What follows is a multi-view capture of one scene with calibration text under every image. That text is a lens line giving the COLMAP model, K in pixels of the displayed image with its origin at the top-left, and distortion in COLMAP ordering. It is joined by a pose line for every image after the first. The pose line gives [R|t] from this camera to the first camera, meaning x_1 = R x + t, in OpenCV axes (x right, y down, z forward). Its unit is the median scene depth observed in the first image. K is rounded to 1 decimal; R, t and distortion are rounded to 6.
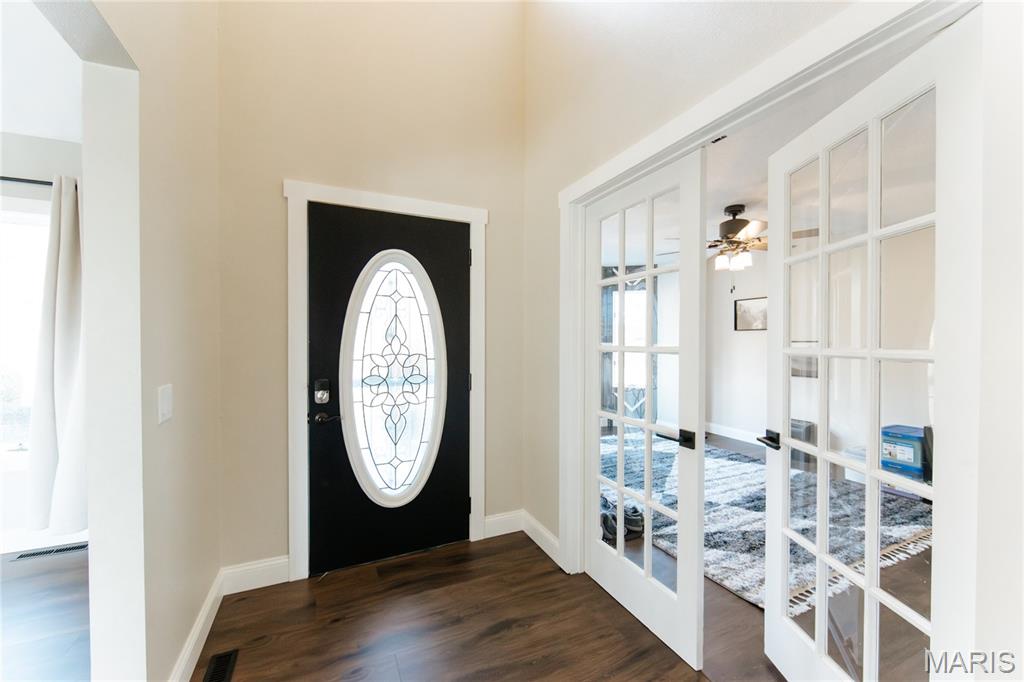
lens RADIAL K [[403.2, 0, 511.3], [0, 403.2, 343.5], [0, 0, 1]] dist [-0.001927, -0.000410]
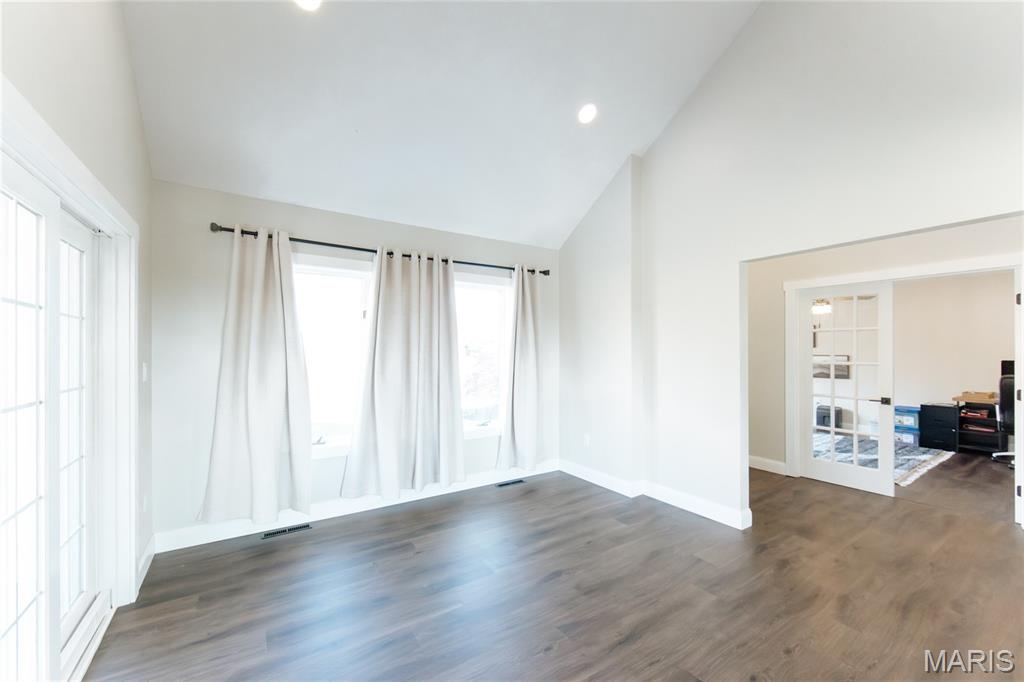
lens RADIAL K [[402.5, 0, 514.3], [0, 402.5, 347.2], [0, 0, 1]] dist [-0.002691, 0.000000]
pose [[0.989843, 0.001127, 0.142158, -1.125932], [0.001217, 0.999865, -0.016404, -0.024298], [-0.142157, 0.016411, 0.989708, -0.569642]]
